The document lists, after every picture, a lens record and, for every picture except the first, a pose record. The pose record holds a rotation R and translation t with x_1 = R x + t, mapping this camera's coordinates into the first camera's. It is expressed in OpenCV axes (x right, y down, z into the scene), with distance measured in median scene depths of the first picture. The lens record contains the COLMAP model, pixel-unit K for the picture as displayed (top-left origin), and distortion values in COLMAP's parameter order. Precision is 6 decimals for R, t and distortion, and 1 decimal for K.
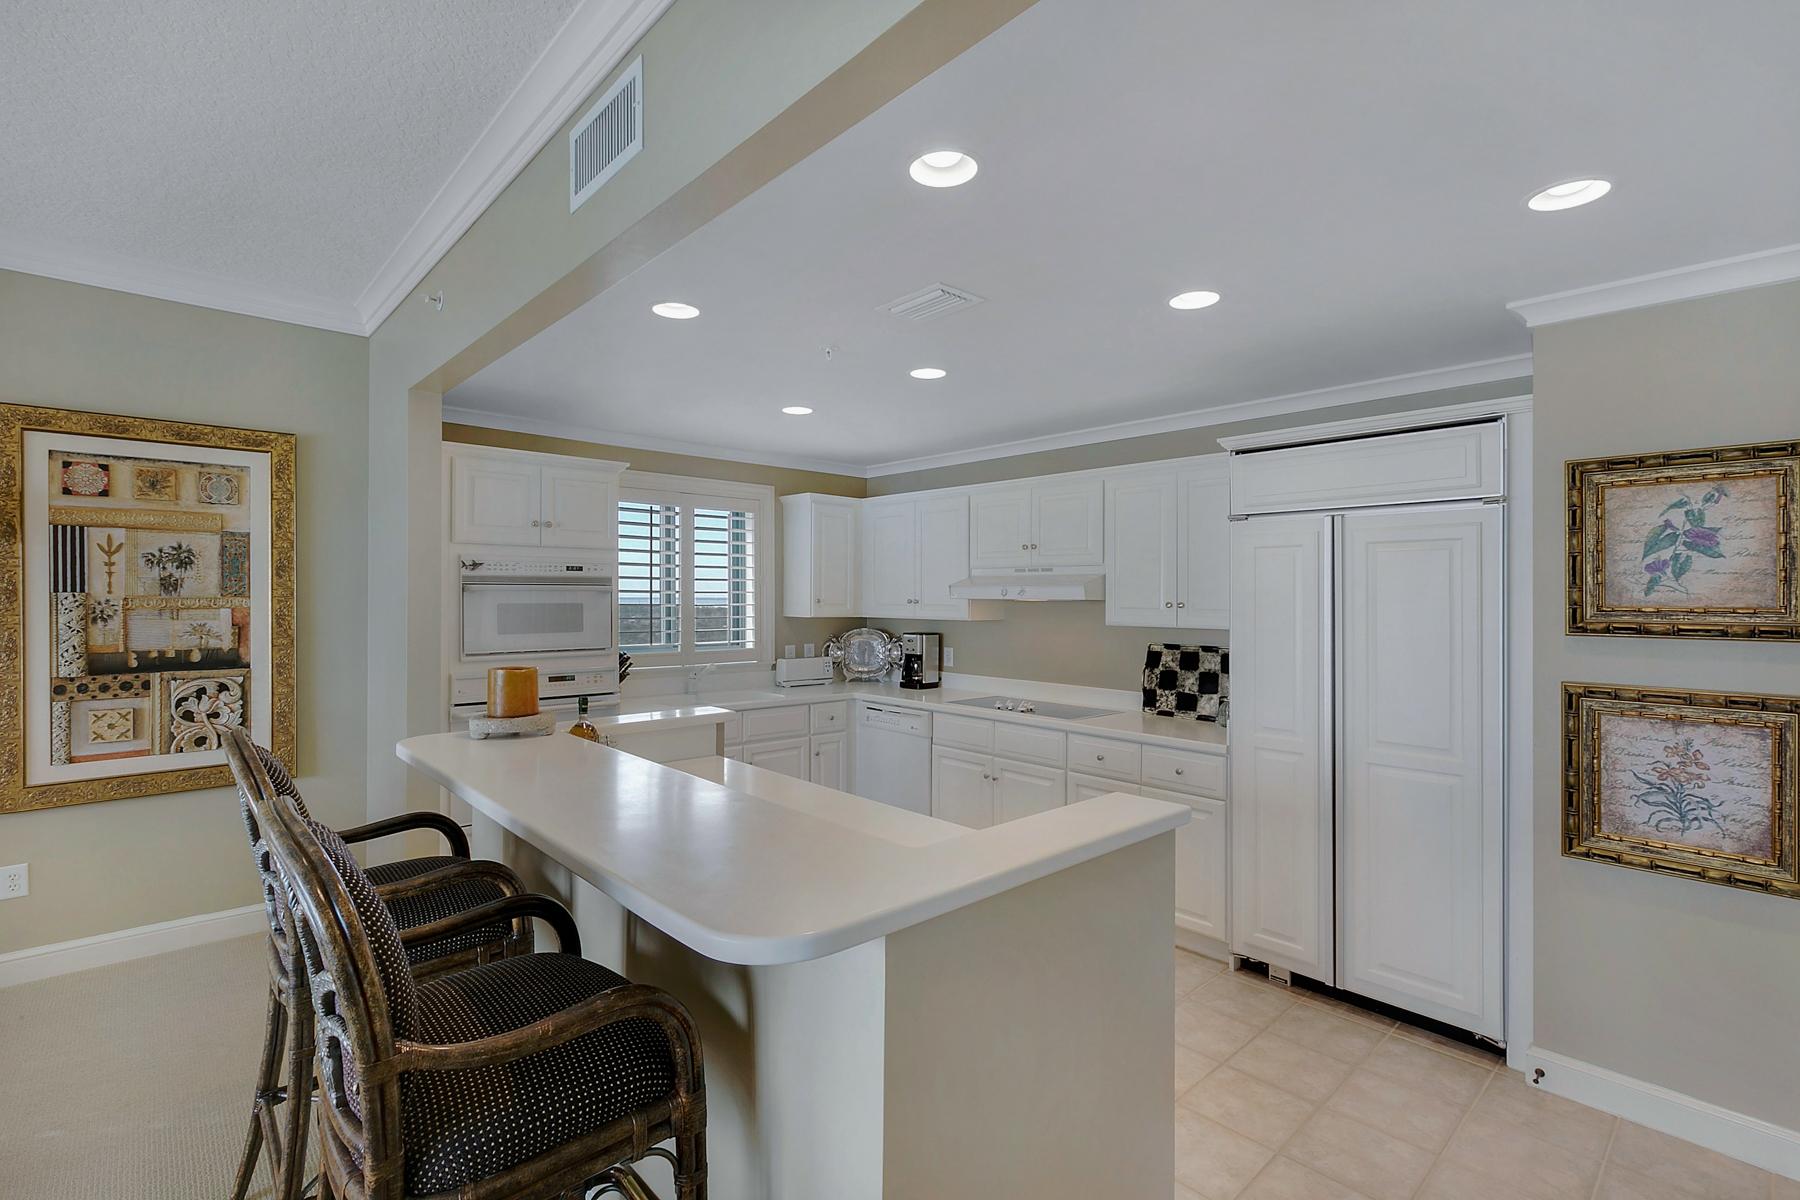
lens RADIAL K [[830.8, 0, 884.4], [0, 830.8, 597.0], [0, 0, 1]] dist [0.016631, -0.001363]
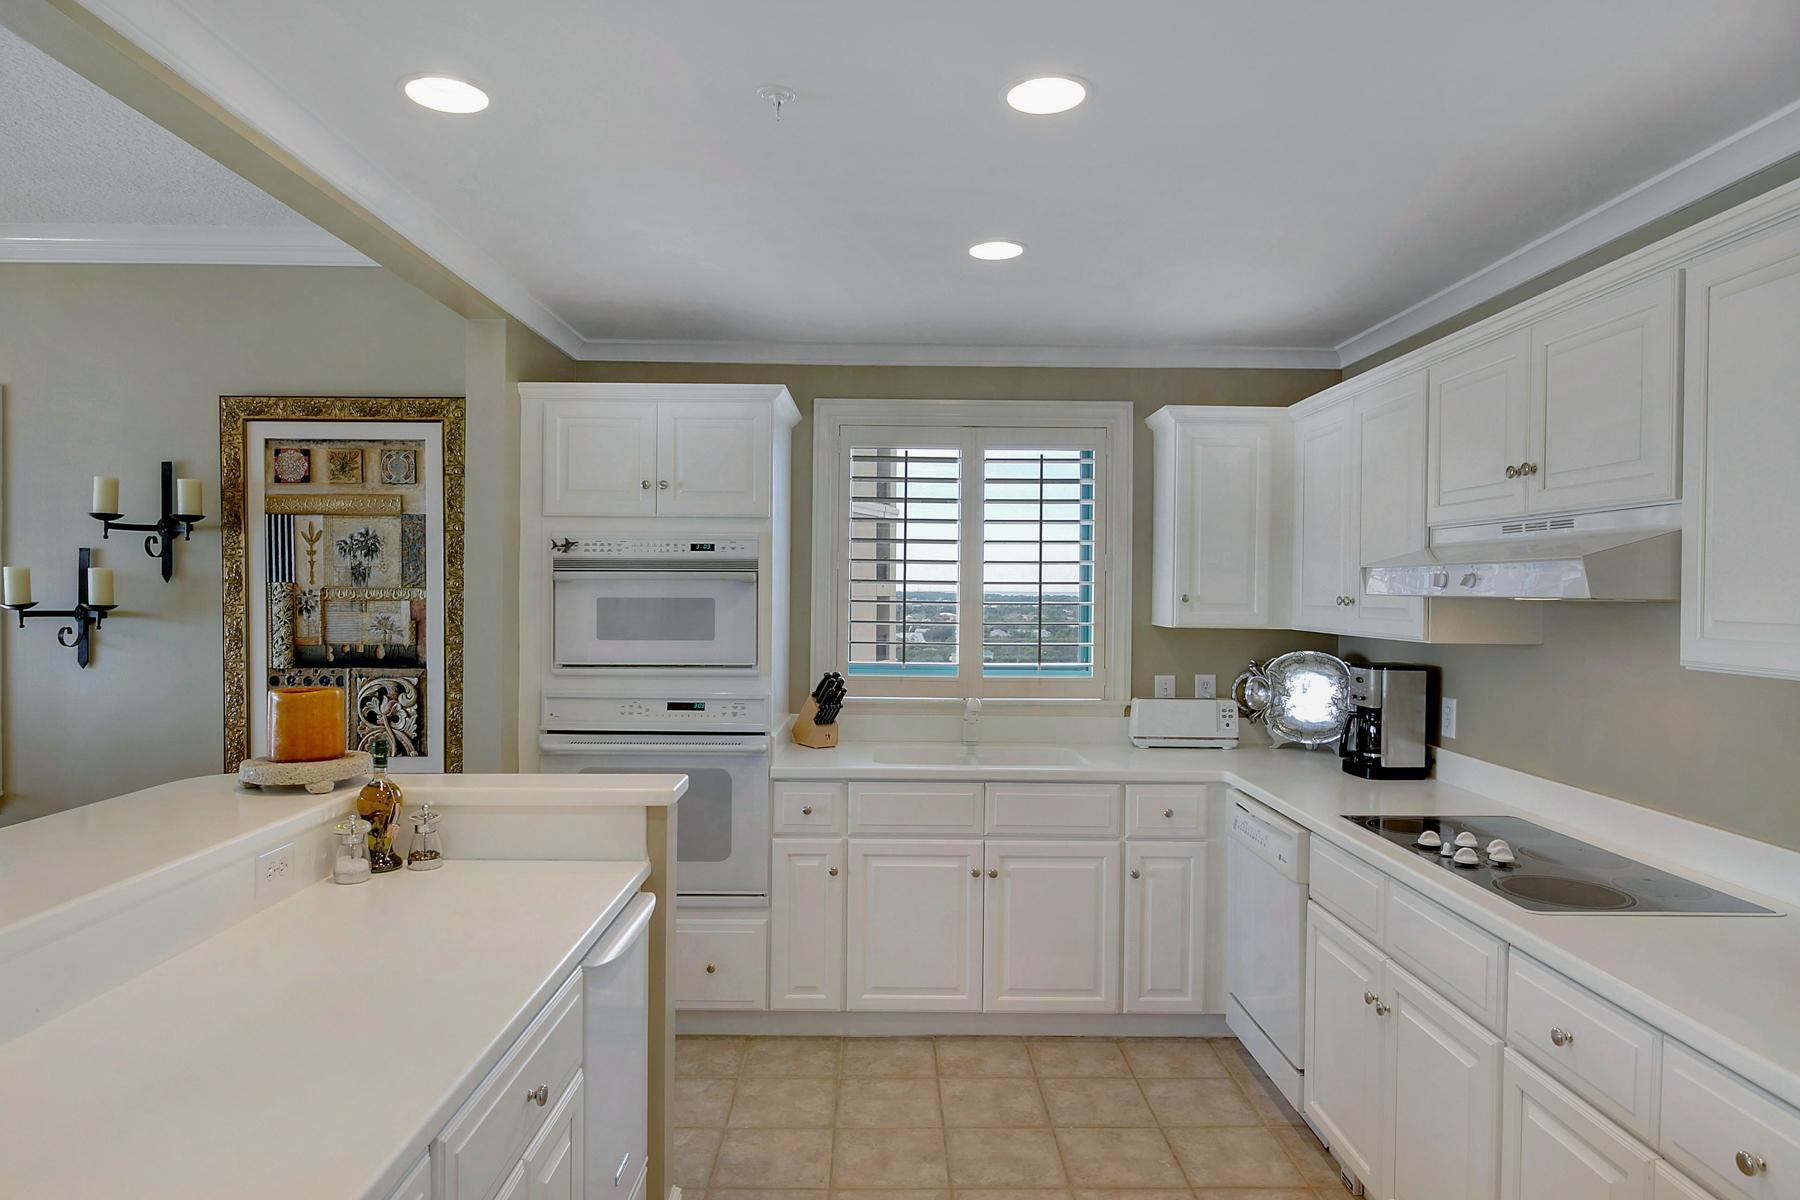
lens RADIAL K [[1082.3, 0, 890.4], [0, 1082.3, 601.4], [0, 0, 1]] dist [0.004492, 0.001152]
pose [[0.749269, 0.009103, -0.662203, 0.368816], [-0.004783, 0.999954, 0.008334, 0.002504], [0.662248, -0.003077, 0.749278, 0.480325]]
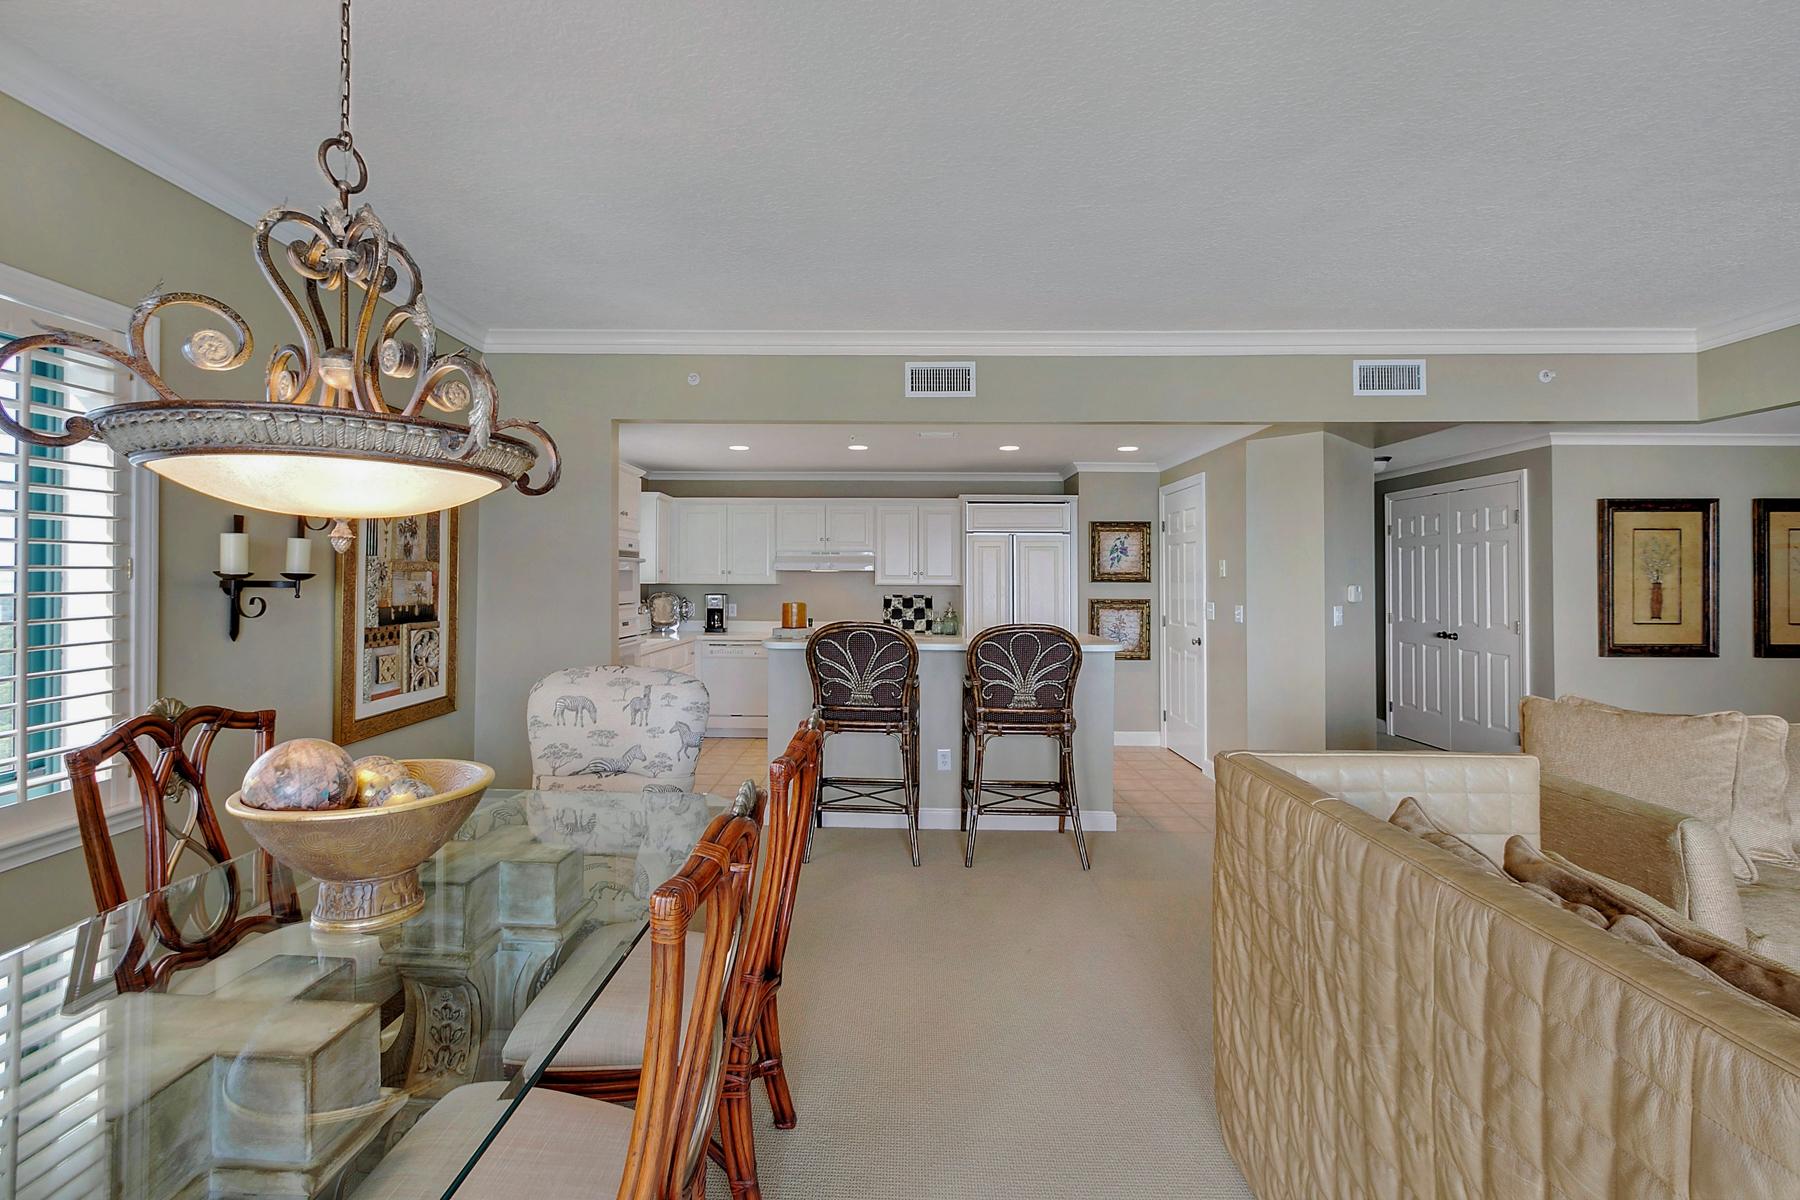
lens RADIAL K [[830.8, 0, 863.3], [0, 830.8, 570.5], [0, 0, 1]] dist [0.016631, -0.001363]
pose [[0.693742, 0.007909, 0.720181, -1.222756], [-0.001707, 0.999955, -0.009337, 0.022892], [-0.720222, 0.005248, 0.693724, -0.280517]]
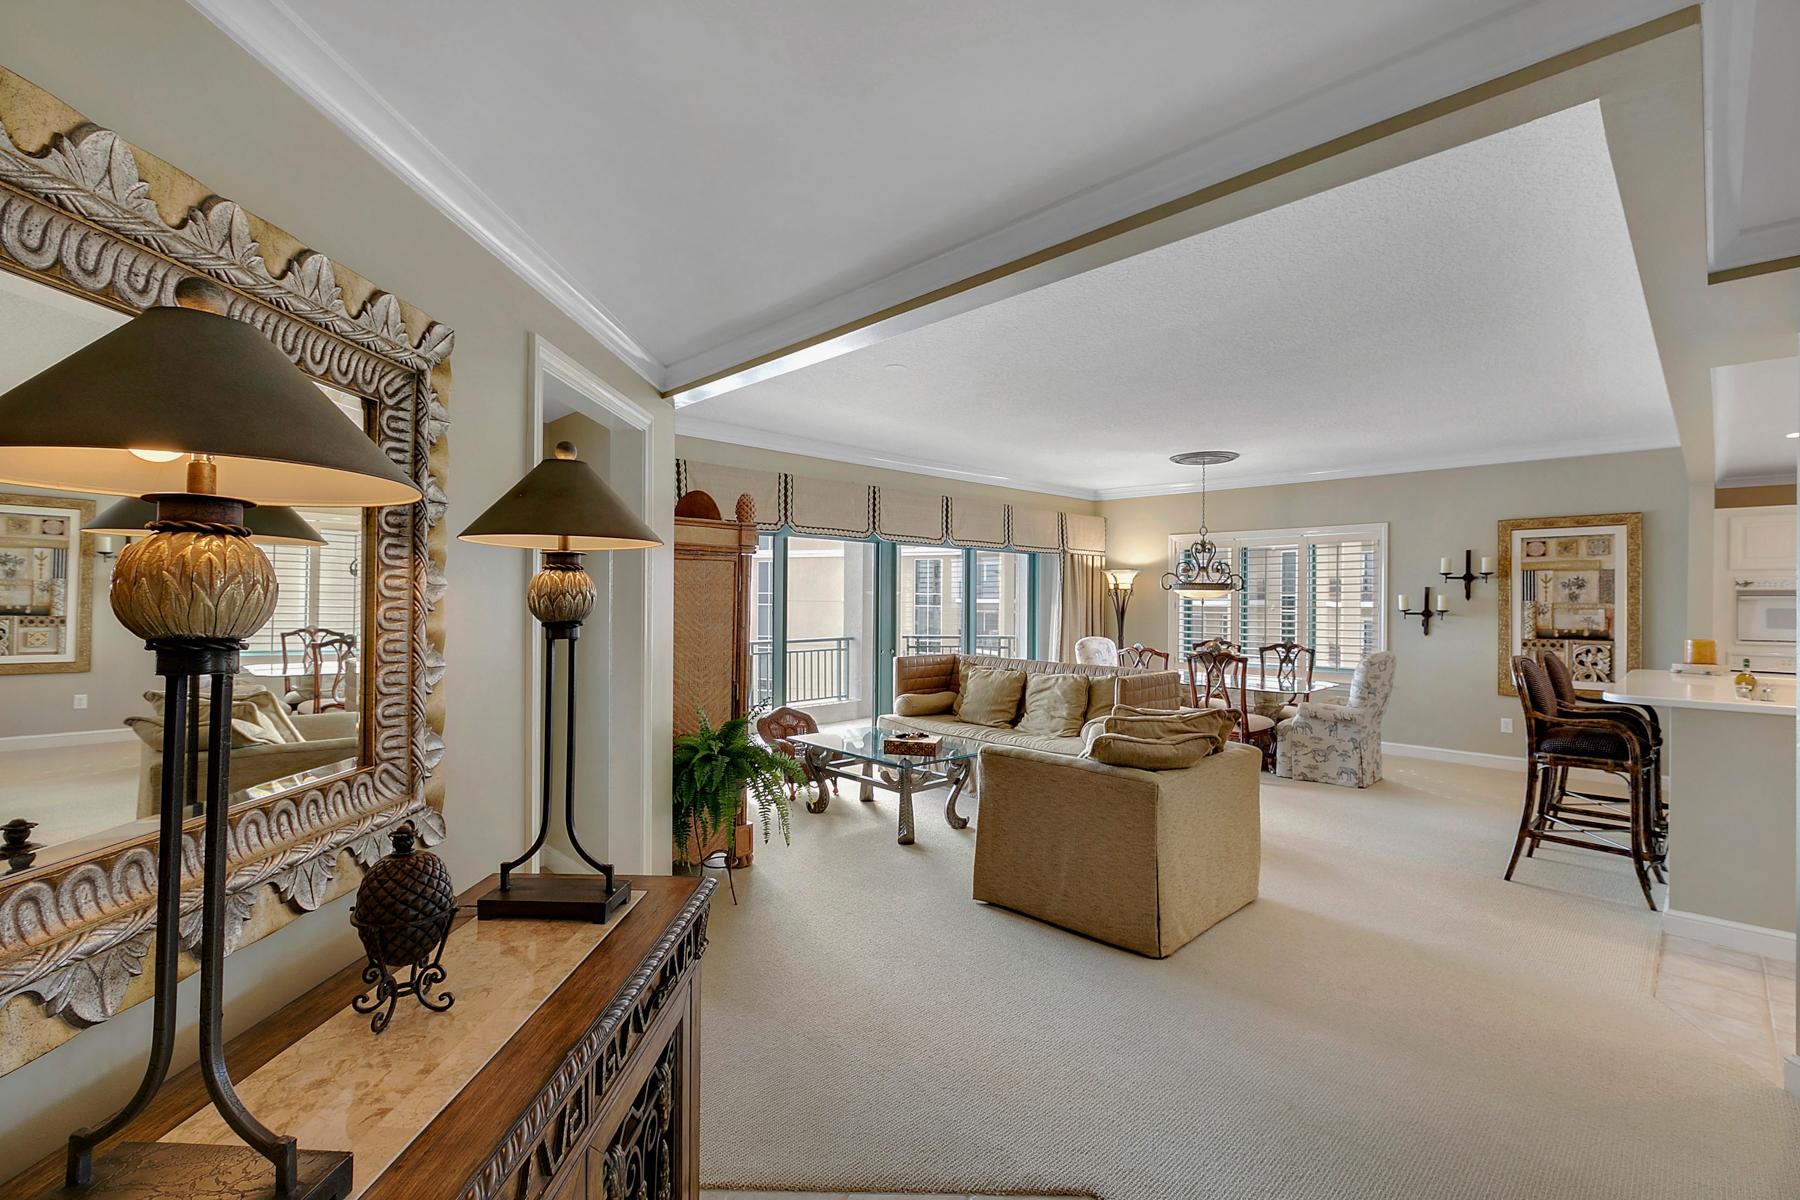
lens RADIAL K [[830.8, 0, 896.7], [0, 830.8, 601.8], [0, 0, 1]] dist [0.016631, -0.001363]
pose [[0.066378, 0.000169, -0.997795, 1.026957], [-0.006050, 0.999982, -0.000233, 0.006842], [0.997776, 0.006052, 0.066378, -0.737007]]
